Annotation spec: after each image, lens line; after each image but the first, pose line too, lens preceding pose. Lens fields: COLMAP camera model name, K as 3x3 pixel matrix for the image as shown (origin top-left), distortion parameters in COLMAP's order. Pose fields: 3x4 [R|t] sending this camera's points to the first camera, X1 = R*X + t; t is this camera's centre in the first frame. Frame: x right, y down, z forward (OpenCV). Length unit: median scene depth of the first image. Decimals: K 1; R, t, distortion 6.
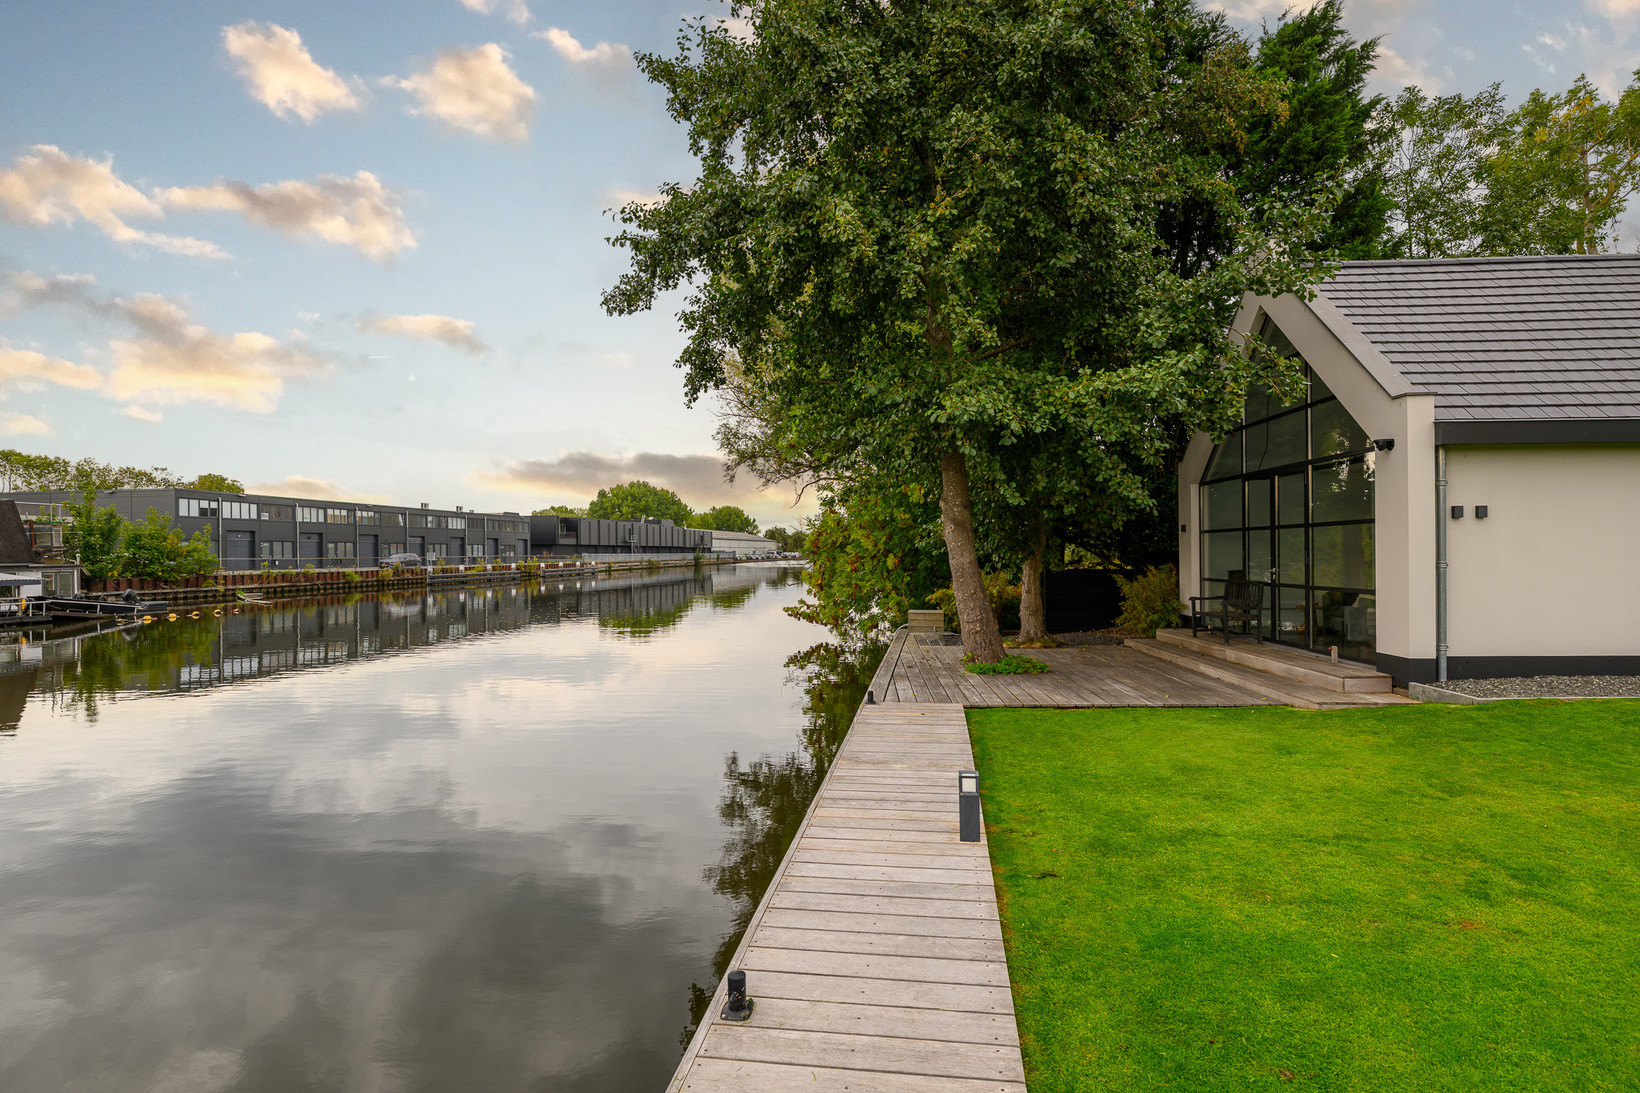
lens RADIAL K [[799.7, 0, 827.6], [0, 799.7, 552.8], [0, 0, 1]] dist [-0.002039, 0.000649]
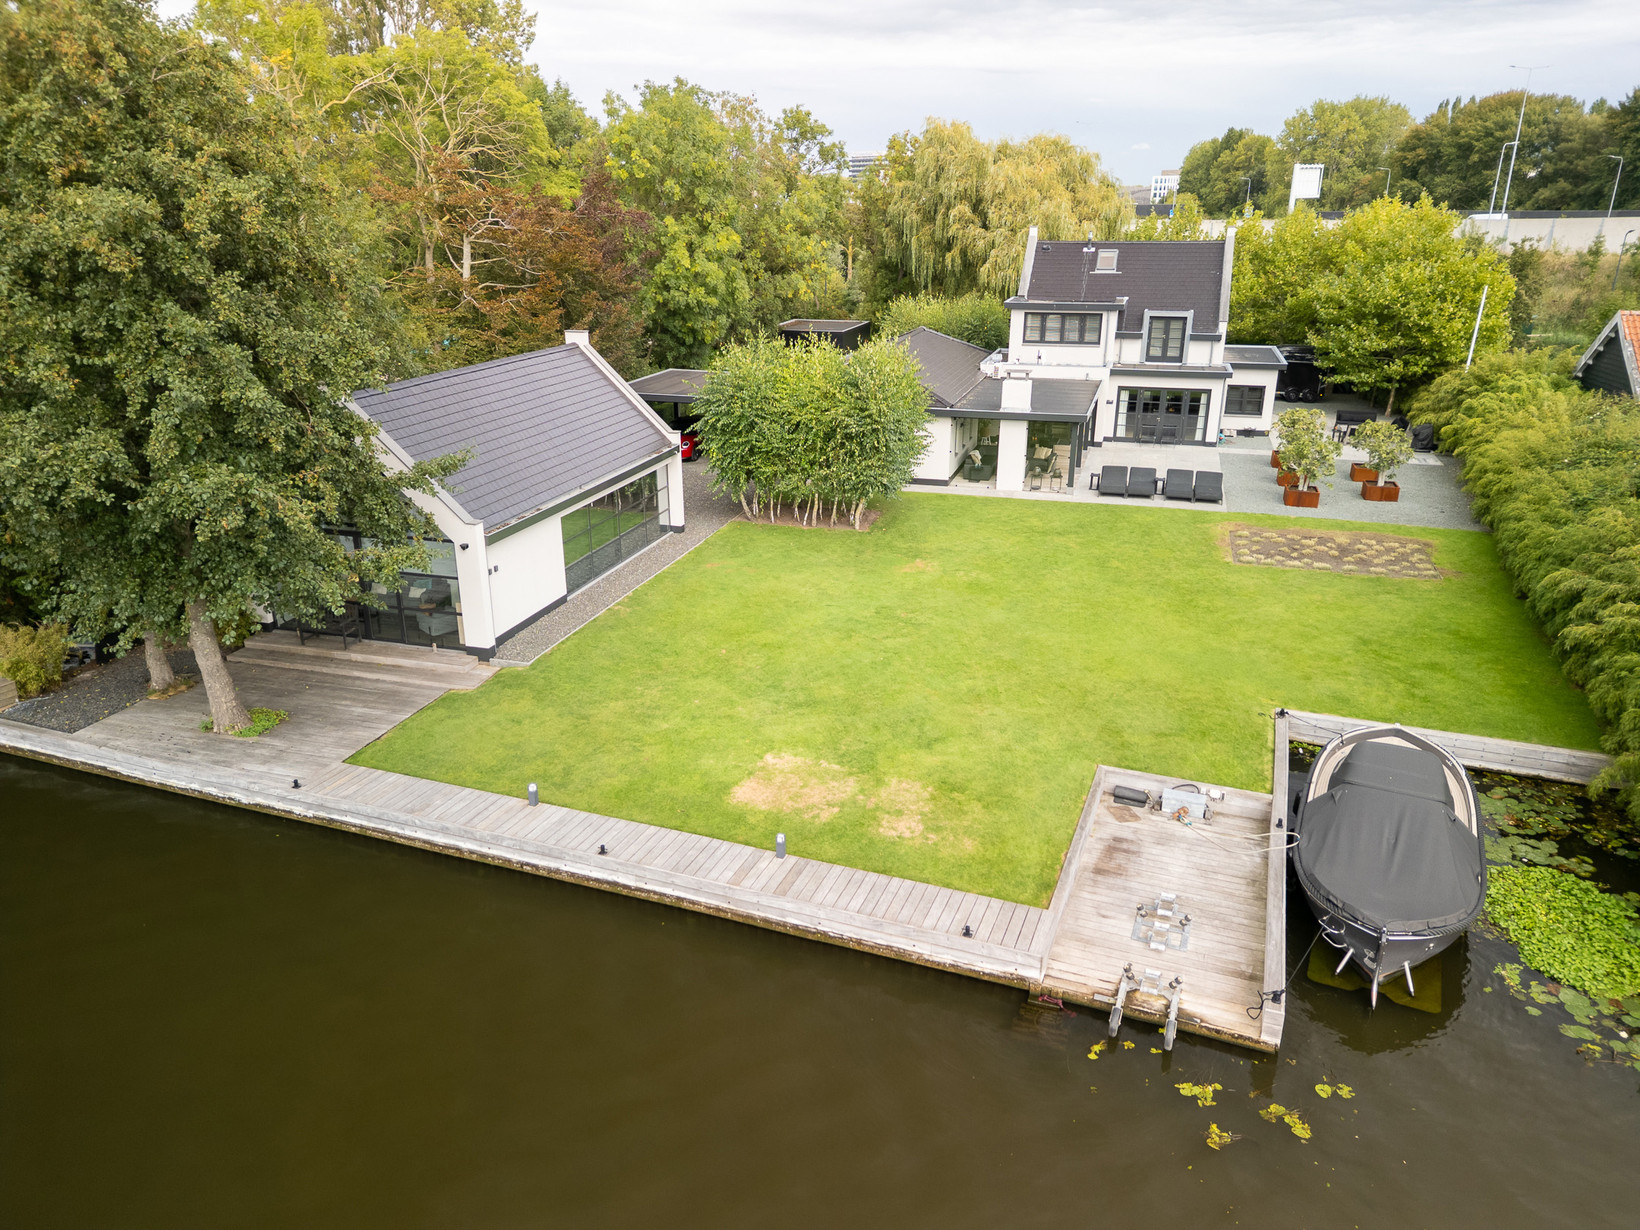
lens RADIAL K [[1105.6, 0, 818.9], [0, 1105.6, 625.4], [0, 0, 1]] dist [0.060293, -0.000593]
pose [[0.236977, -0.318053, 0.917978, -1.347023], [-0.002515, 0.944689, 0.327957, -0.691772], [-0.971512, -0.080027, 0.223070, -0.374546]]
